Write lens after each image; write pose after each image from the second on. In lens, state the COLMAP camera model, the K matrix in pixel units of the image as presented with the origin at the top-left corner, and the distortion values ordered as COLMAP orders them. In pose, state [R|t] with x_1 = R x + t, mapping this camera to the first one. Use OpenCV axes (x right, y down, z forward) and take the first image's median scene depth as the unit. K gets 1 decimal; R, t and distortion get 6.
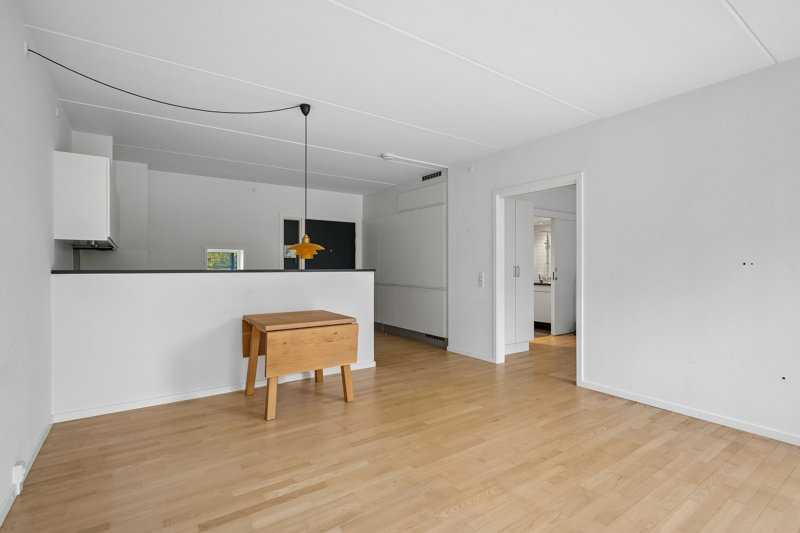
lens RADIAL K [[381.0, 0, 400.0], [0, 381.0, 266.5], [0, 0, 1]] dist [0.001704, 0.000257]
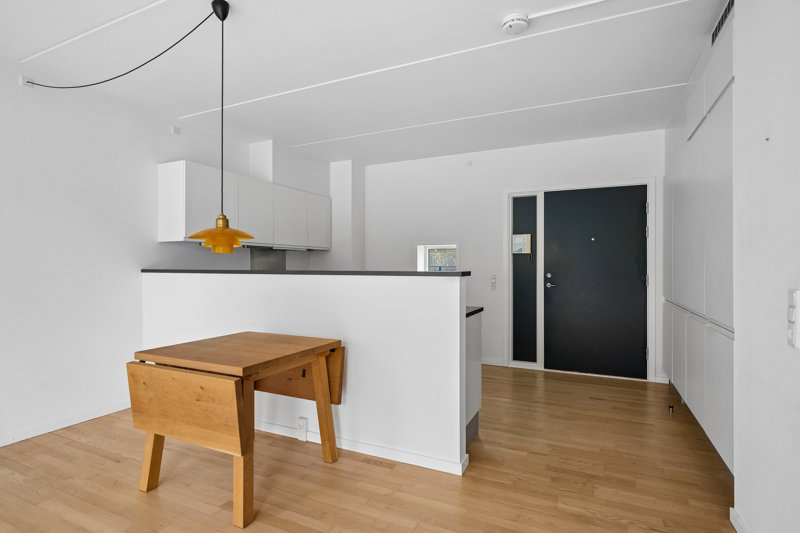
lens RADIAL K [[408.6, 0, 400.0], [0, 408.6, 266.5], [0, 0, 1]] dist [-0.001190, -0.000056]
pose [[0.493572, -0.001444, -0.869704, 0.239580], [0.000998, 0.999999, -0.001094, 0.001268], [0.869705, -0.000328, 0.493573, 0.478242]]
